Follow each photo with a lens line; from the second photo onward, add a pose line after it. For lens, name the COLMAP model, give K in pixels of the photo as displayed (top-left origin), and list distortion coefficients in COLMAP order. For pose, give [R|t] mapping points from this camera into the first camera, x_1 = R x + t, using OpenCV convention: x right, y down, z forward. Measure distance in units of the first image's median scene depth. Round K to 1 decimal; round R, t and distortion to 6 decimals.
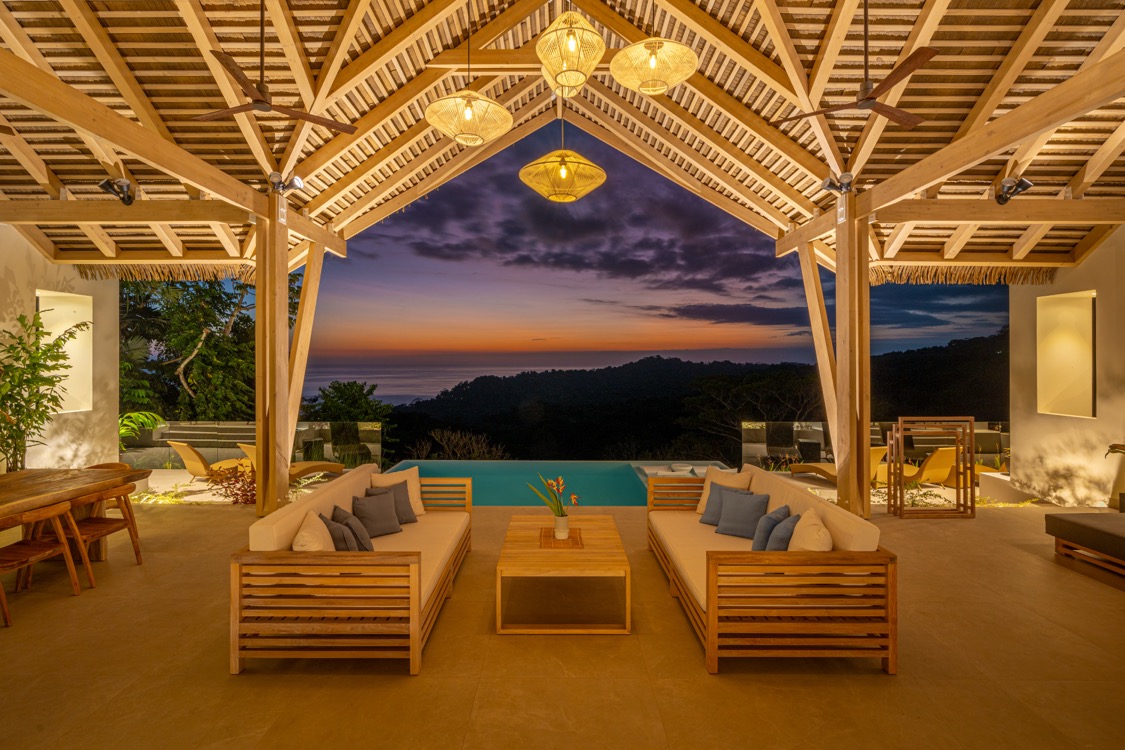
lens RADIAL K [[521.2, 0, 556.7], [0, 521.2, 363.1], [0, 0, 1]] dist [0.001808, 0.000427]
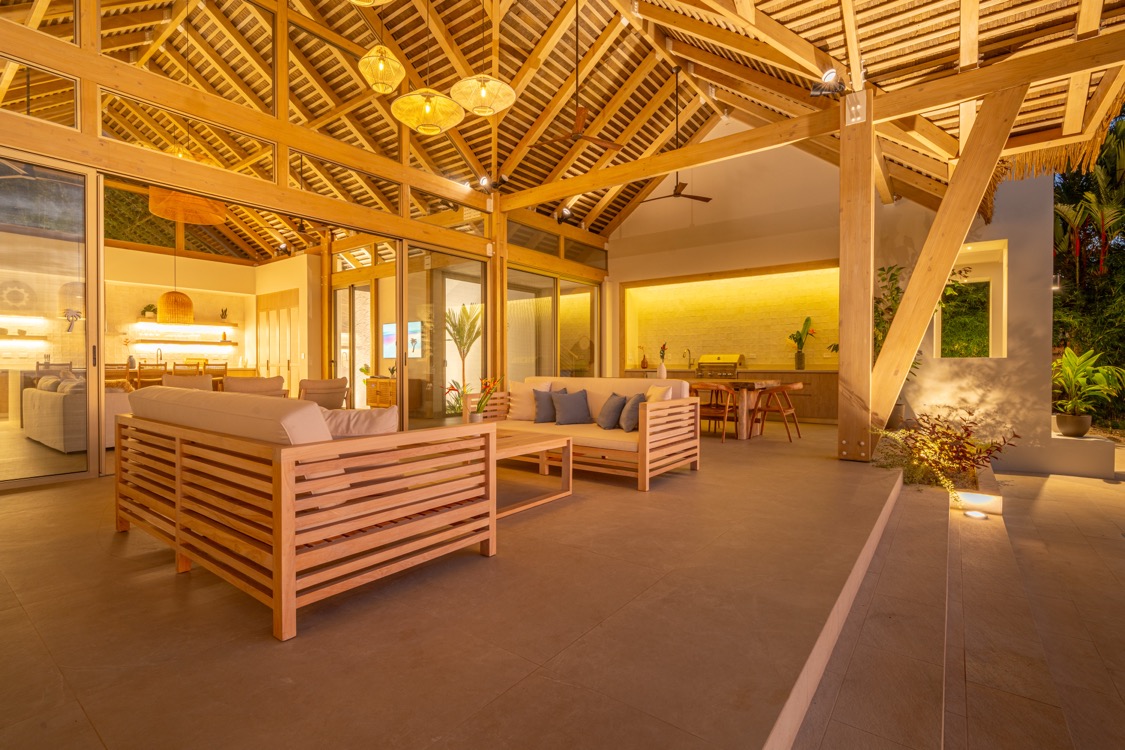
lens RADIAL K [[521.2, 0, 556.7], [0, 521.2, 363.1], [0, 0, 1]] dist [0.001808, 0.000427]
pose [[-0.606131, 0.002039, -0.795363, 0.379308], [0.000706, 0.999998, 0.002025, 0.099329], [0.795365, 0.000666, -0.606131, 0.939564]]
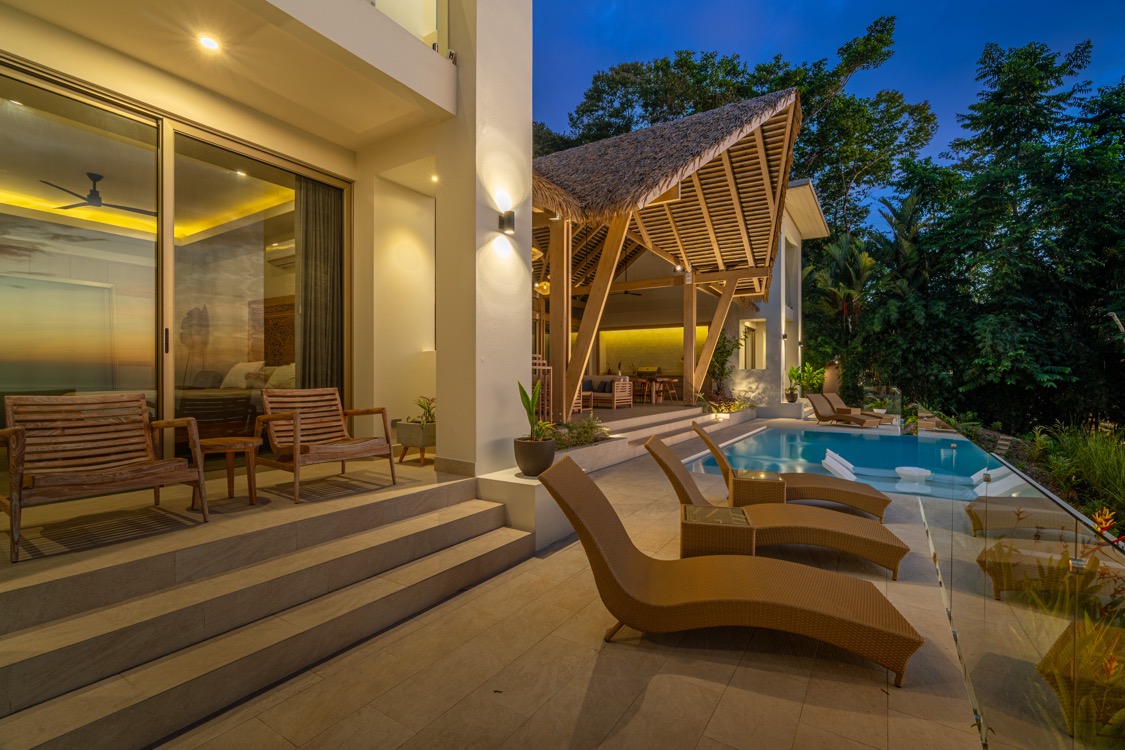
lens RADIAL K [[523.0, 0, 562.5], [0, 523.0, 375.0], [0, 0, 1]] dist [-0.001731, -0.000200]
pose [[-0.525178, -0.001680, -0.850991, 1.472348], [-0.002641, 0.999996, -0.000345, 0.120477], [0.850988, 0.002066, -0.525181, 1.454812]]
